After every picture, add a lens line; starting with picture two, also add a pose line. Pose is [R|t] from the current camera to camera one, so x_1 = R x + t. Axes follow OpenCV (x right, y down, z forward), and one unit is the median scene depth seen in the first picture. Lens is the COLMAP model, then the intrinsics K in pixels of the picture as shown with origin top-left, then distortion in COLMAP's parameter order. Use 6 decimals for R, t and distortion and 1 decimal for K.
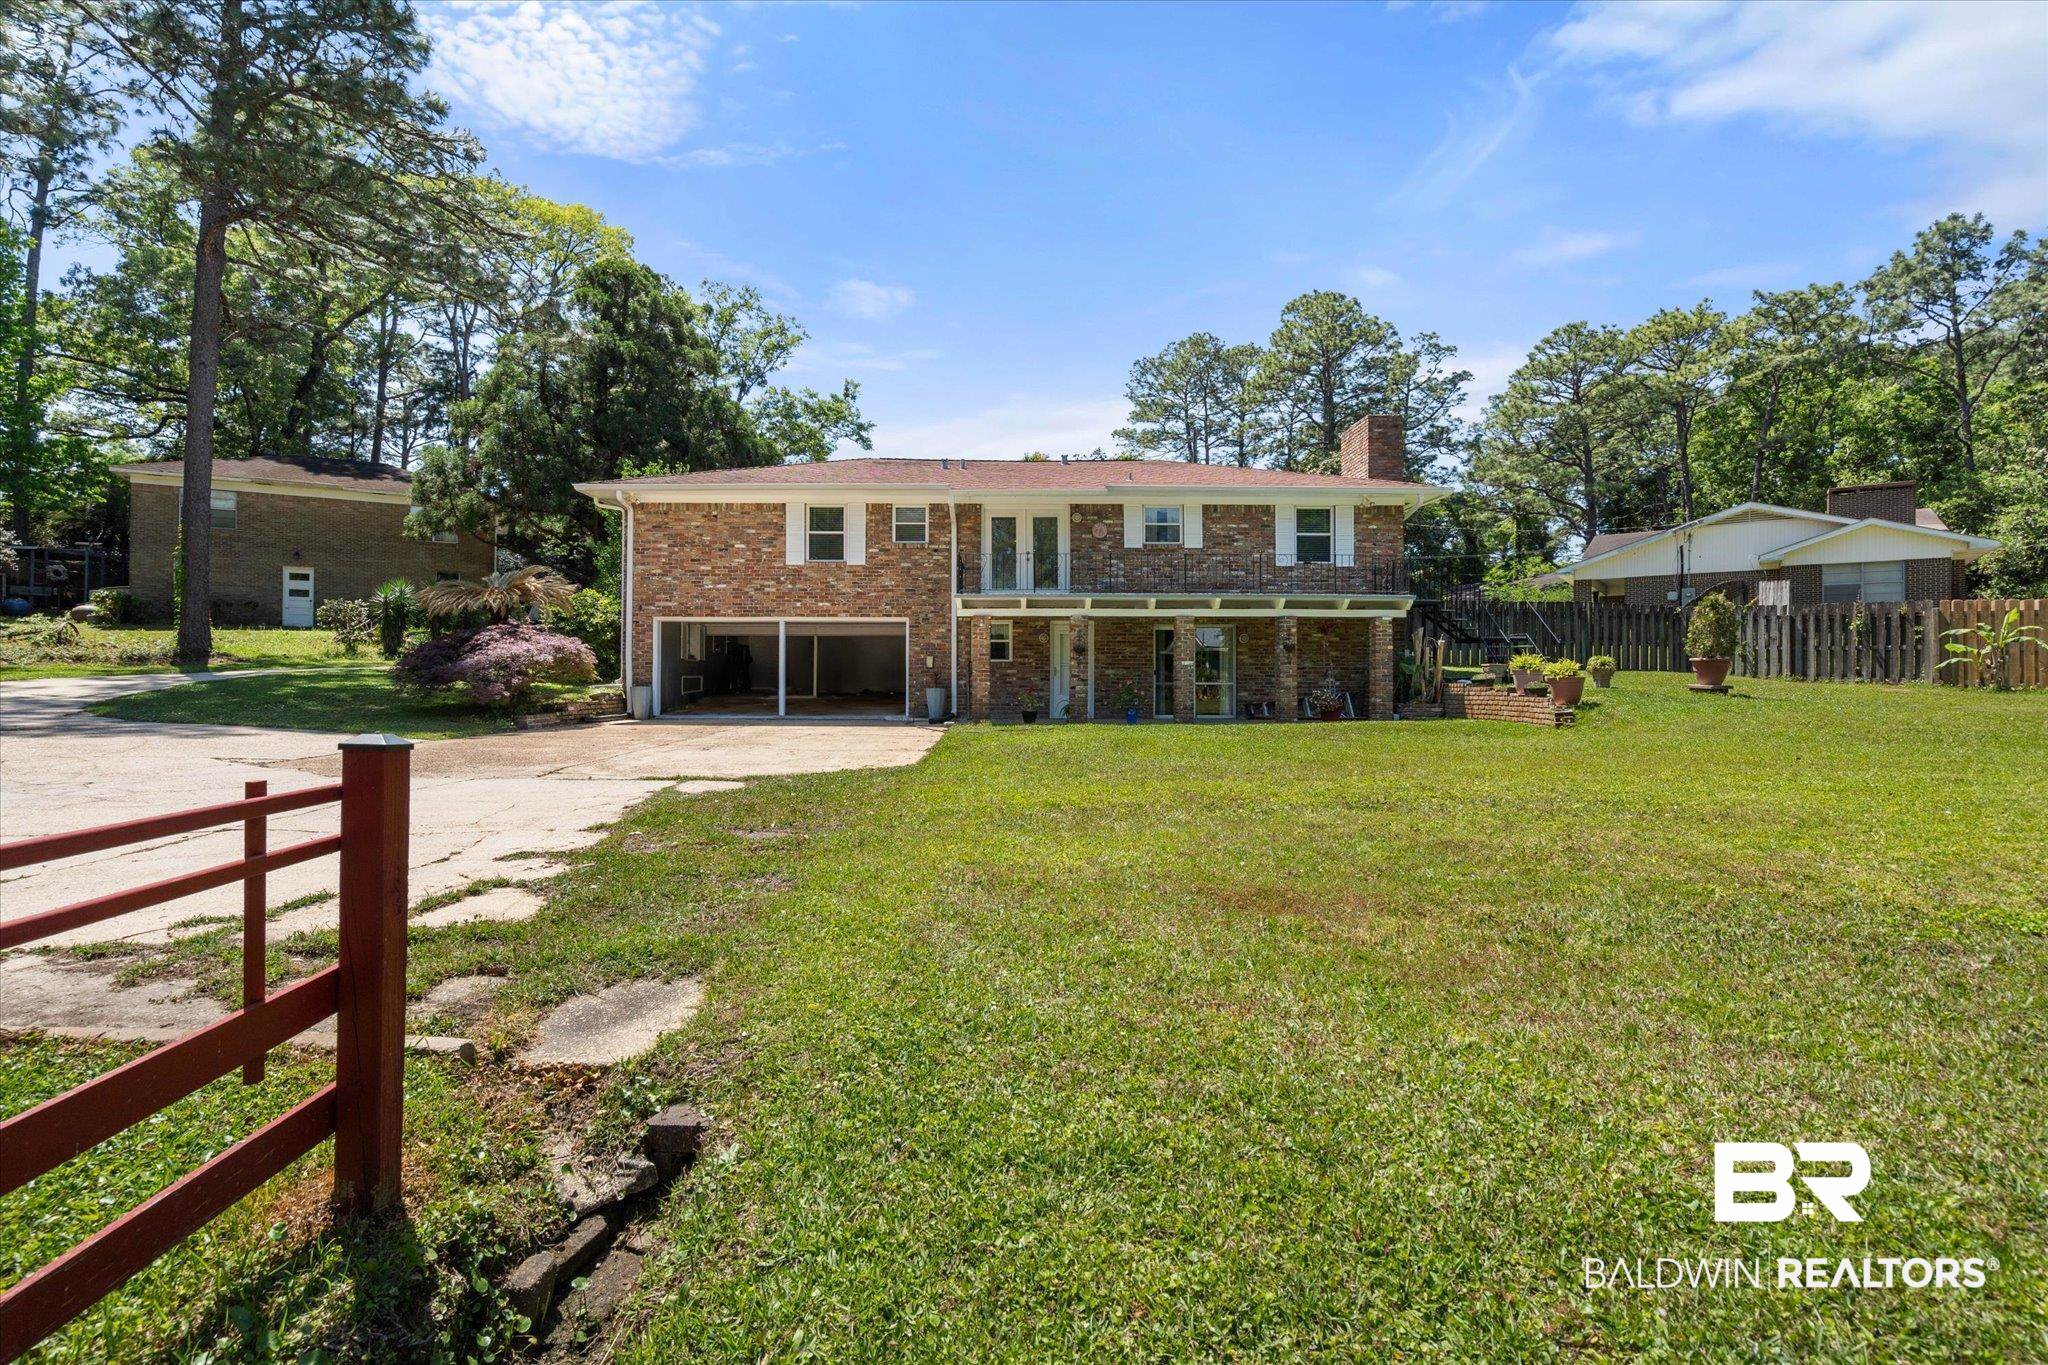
lens RADIAL K [[939.0, 0, 1005.3], [0, 939.0, 674.4], [0, 0, 1]] dist [0.003444, 0.000037]
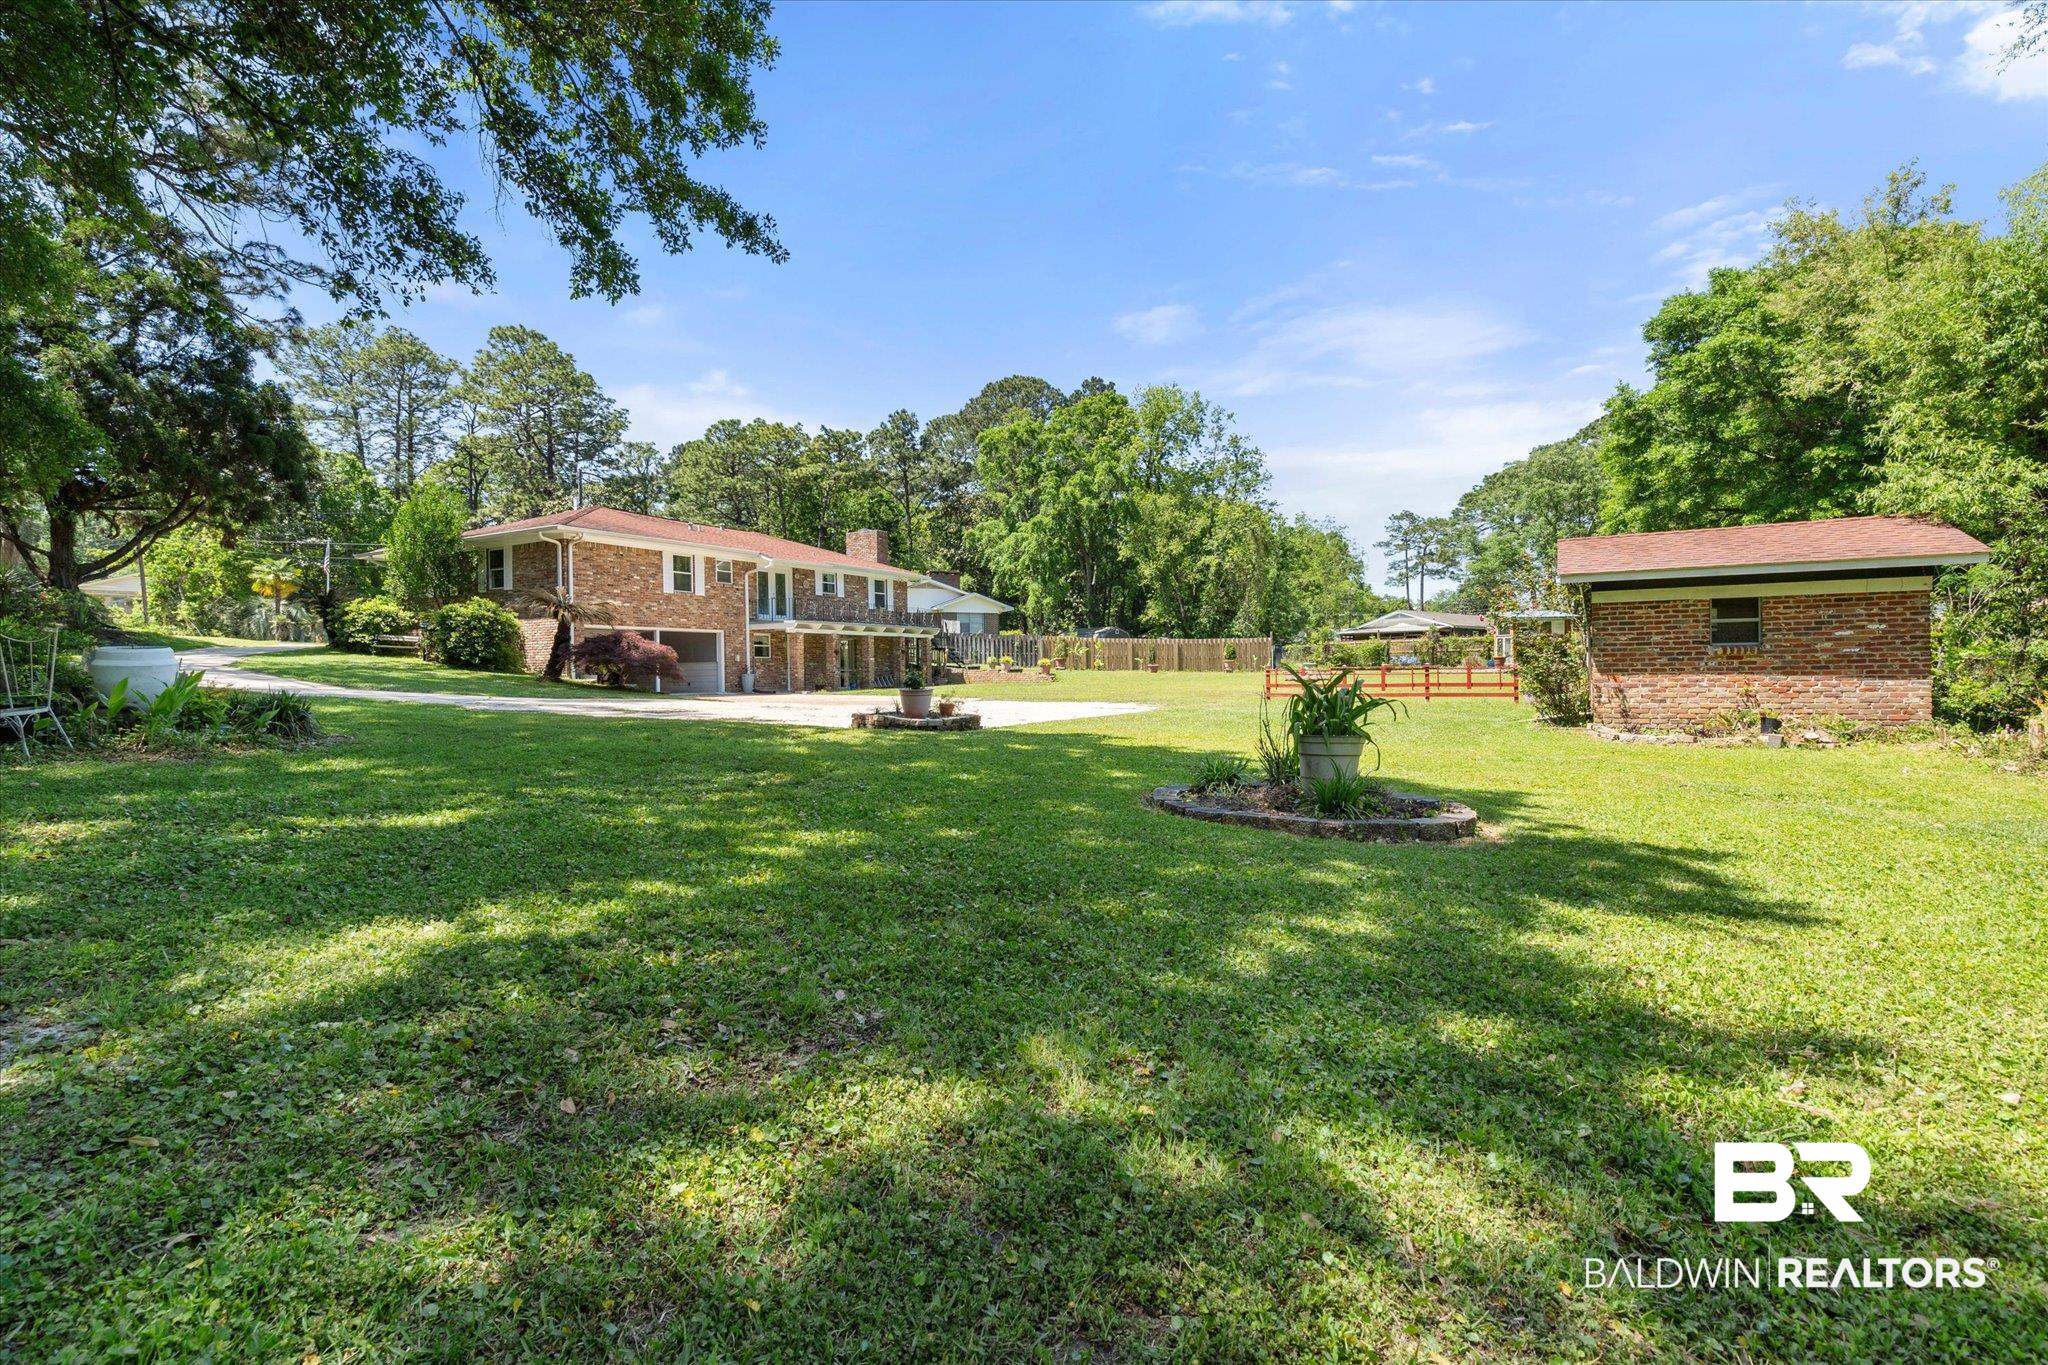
lens RADIAL K [[939.0, 0, 1005.3], [0, 939.0, 674.4], [0, 0, 1]] dist [0.003444, 0.000037]
pose [[0.514554, -0.011434, 0.857382, -1.211794], [0.009372, 0.999926, 0.007711, 0.005763], [-0.857407, 0.004067, 0.514623, -0.222000]]
